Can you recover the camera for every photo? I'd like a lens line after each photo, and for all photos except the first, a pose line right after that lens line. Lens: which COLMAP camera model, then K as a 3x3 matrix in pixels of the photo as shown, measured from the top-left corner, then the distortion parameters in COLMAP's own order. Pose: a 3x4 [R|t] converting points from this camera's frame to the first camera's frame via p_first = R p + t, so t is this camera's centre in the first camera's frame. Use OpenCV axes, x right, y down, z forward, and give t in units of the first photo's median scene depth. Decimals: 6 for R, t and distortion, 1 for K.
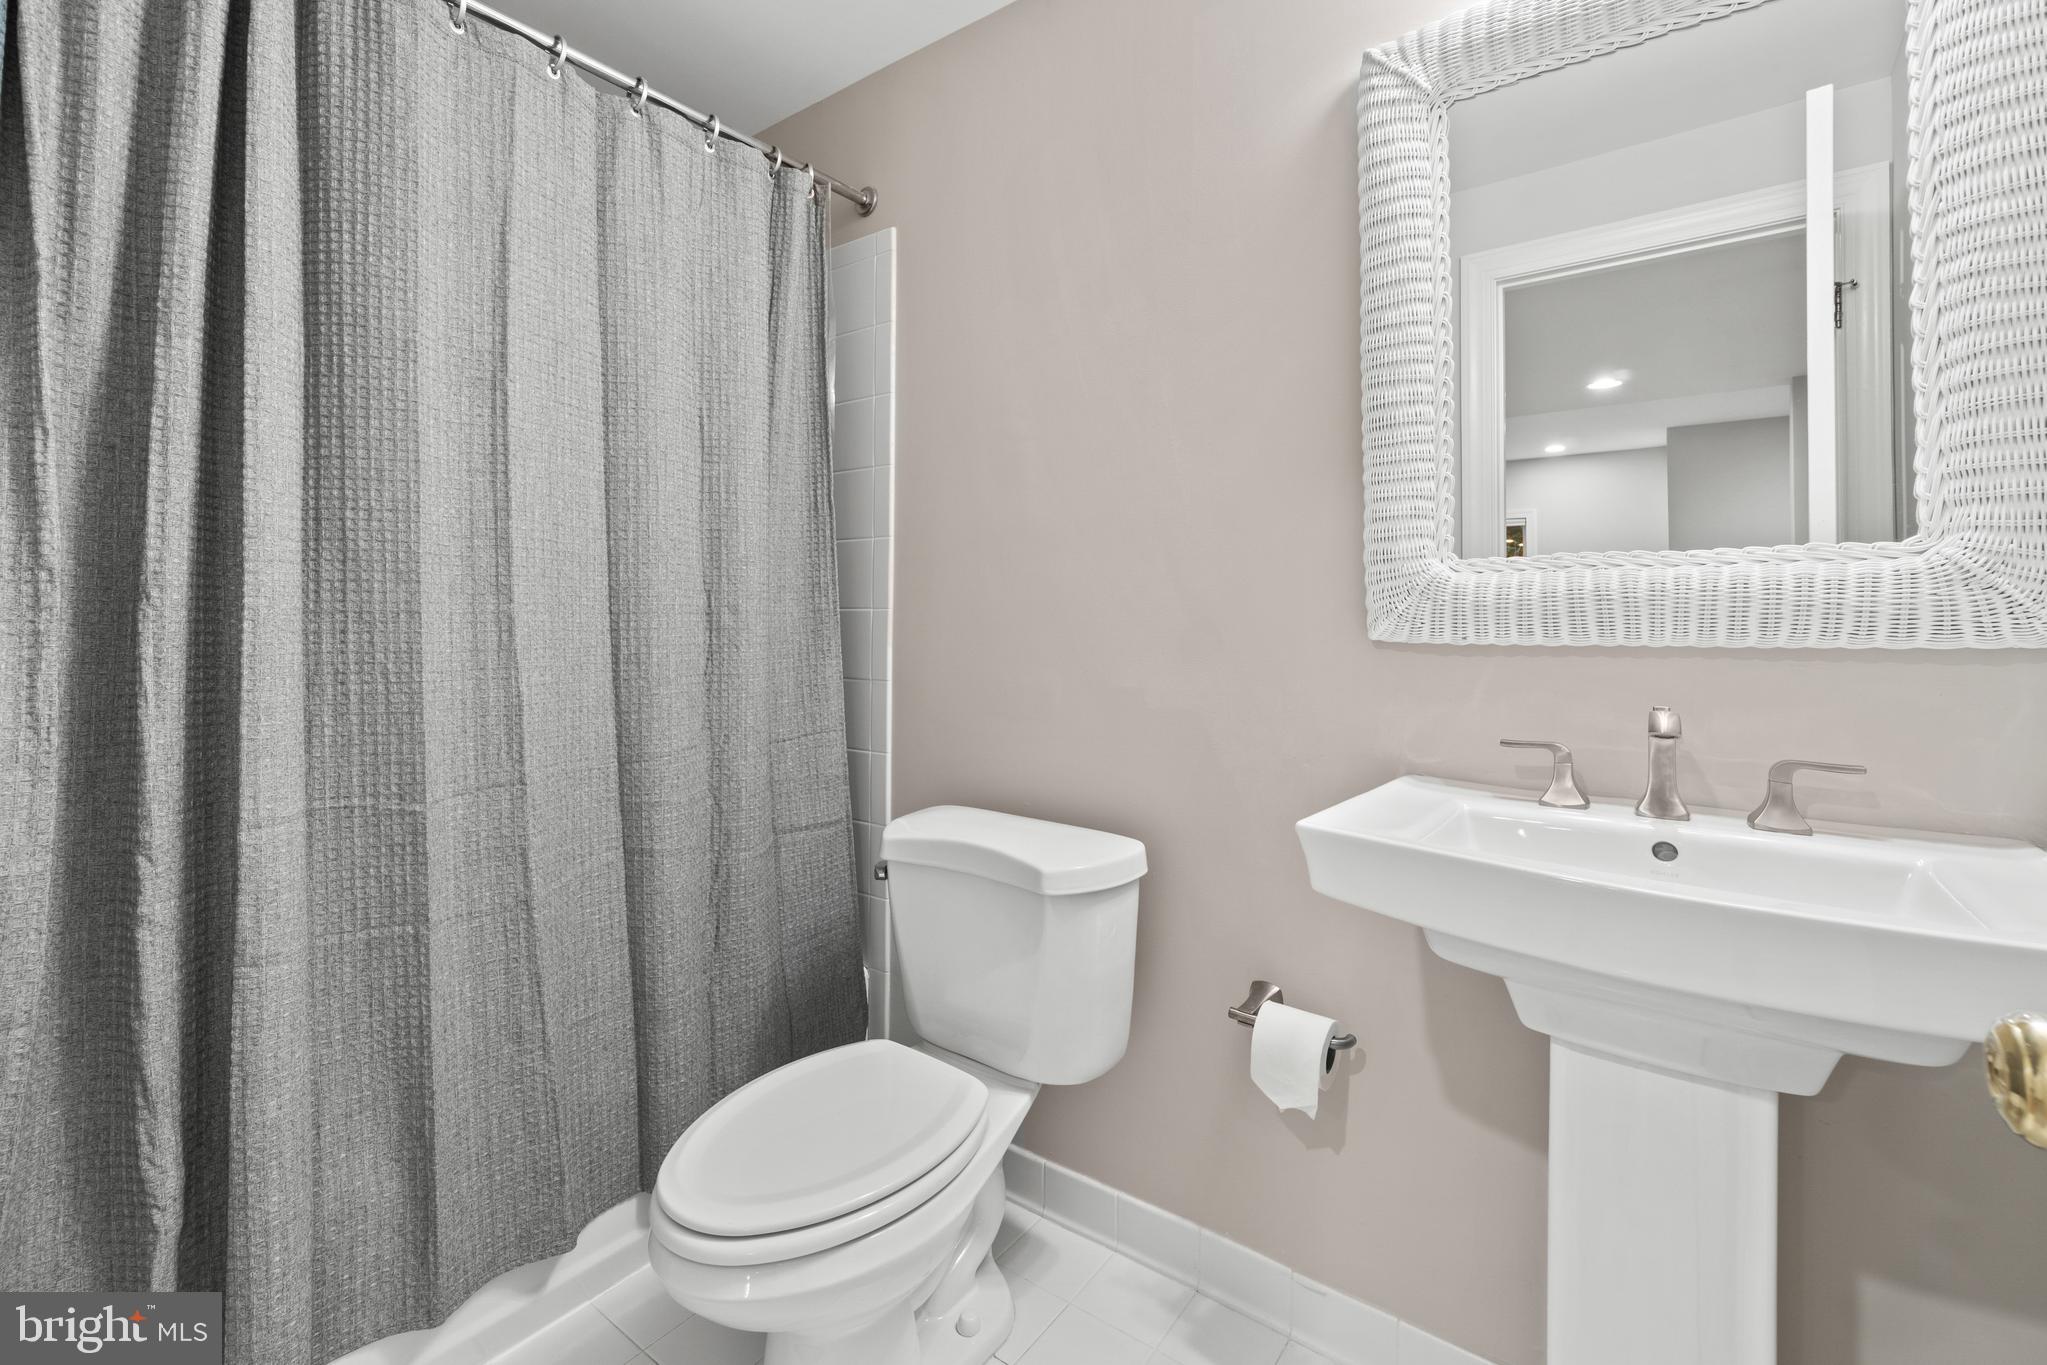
lens RADIAL K [[887.9, 0, 1030.2], [0, 887.9, 618.2], [0, 0, 1]] dist [-0.014507, -0.000127]
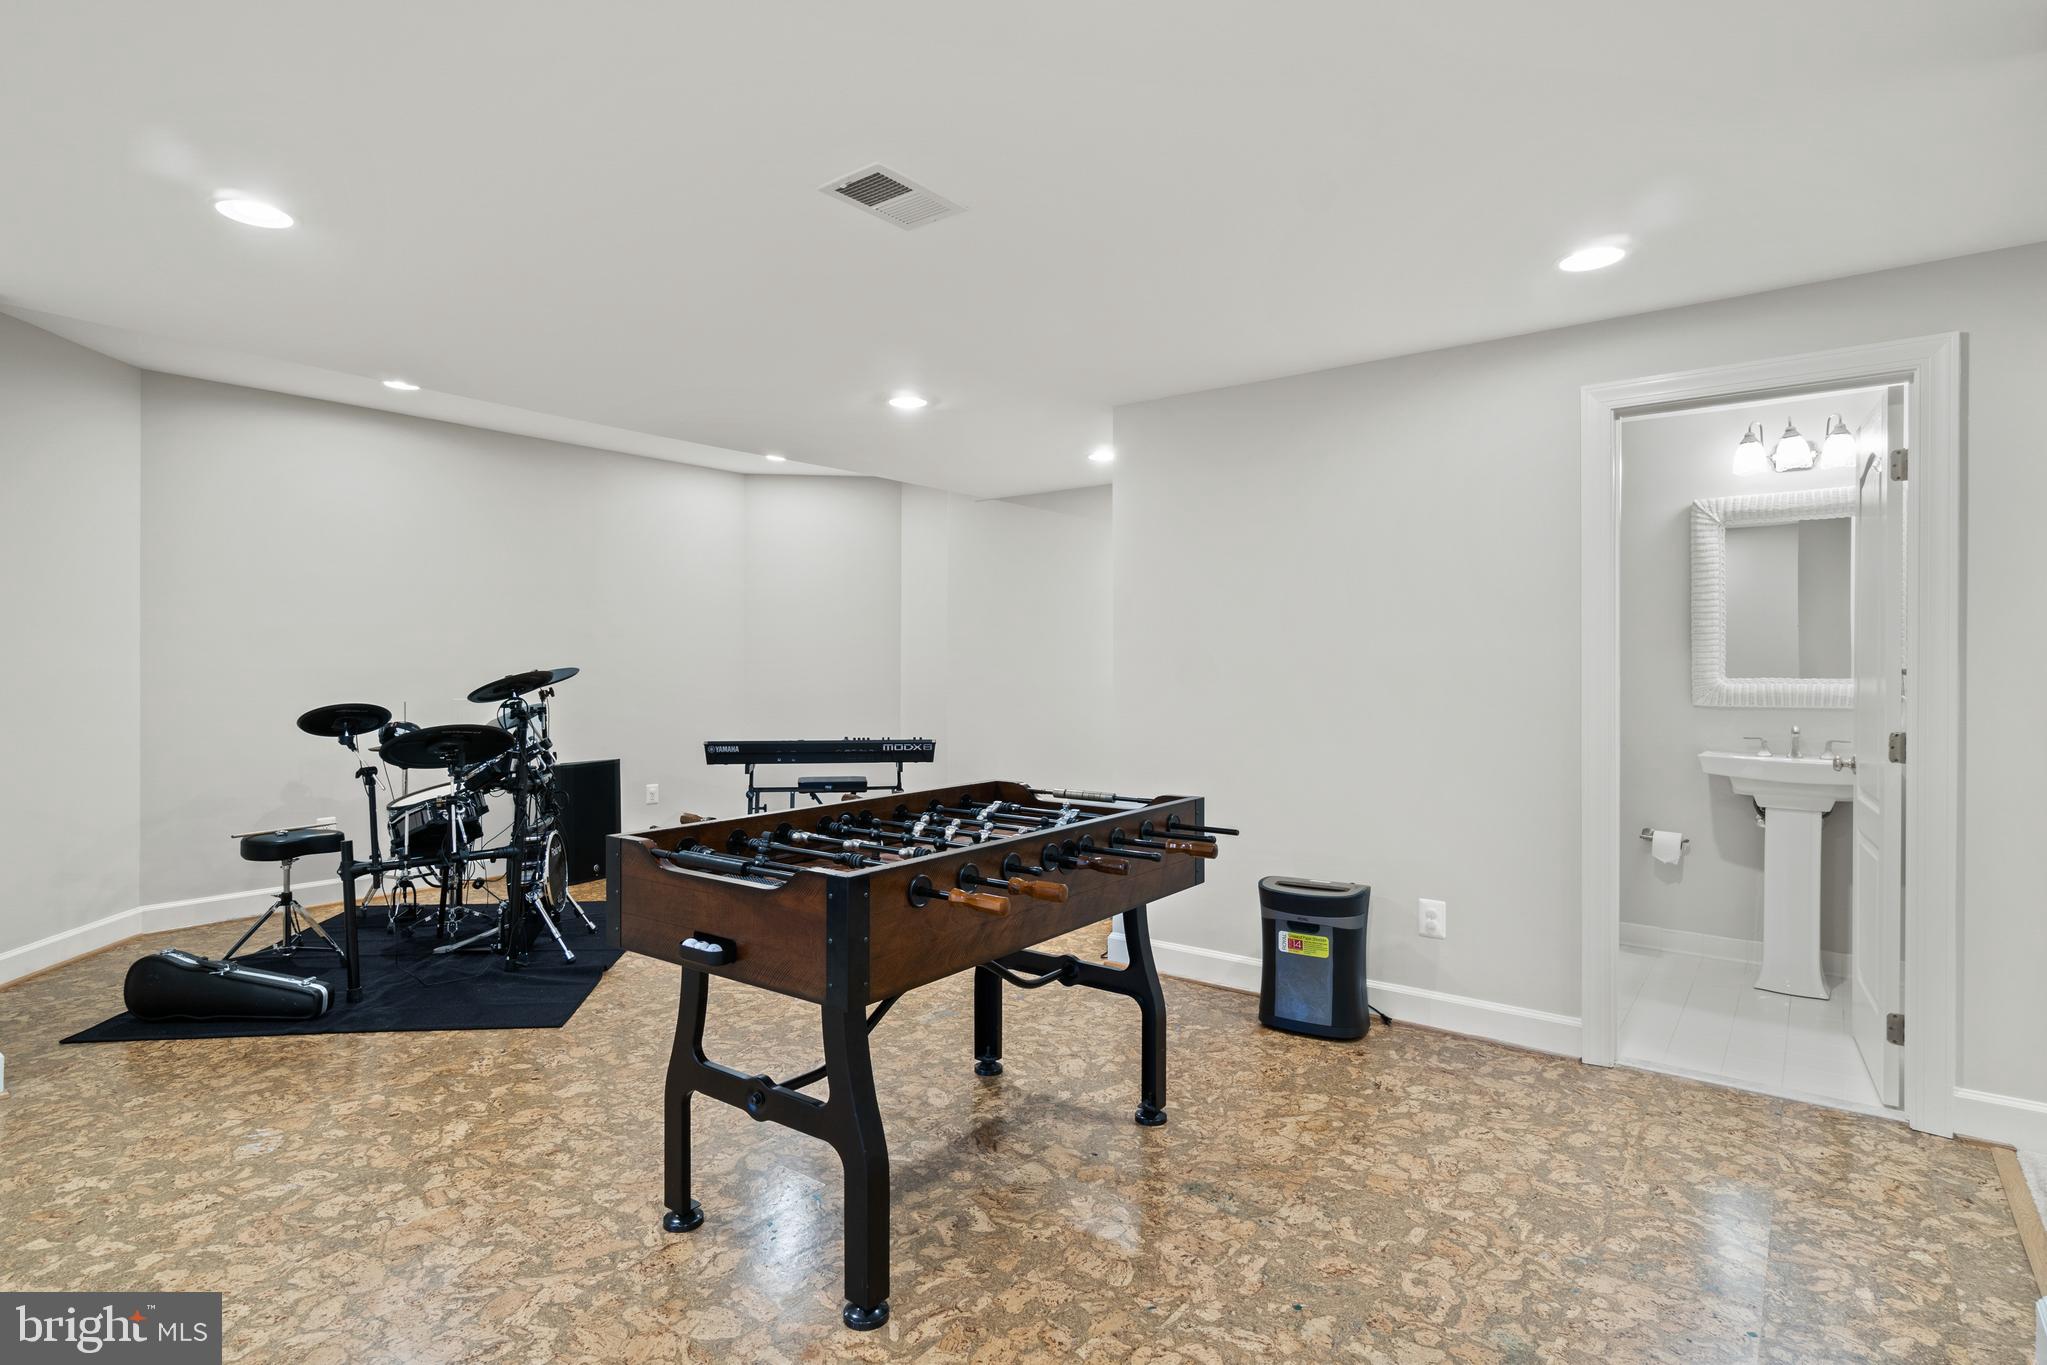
lens RADIAL K [[1075.6, 0, 1014.1], [0, 1075.6, 684.5], [0, 0, 1]] dist [-0.003383, 0.000819]
pose [[0.999950, 0.000353, -0.010012, -1.920623], [-0.000186, 0.999861, 0.016655, -0.109159], [0.010017, -0.016652, 0.999811, -2.699931]]
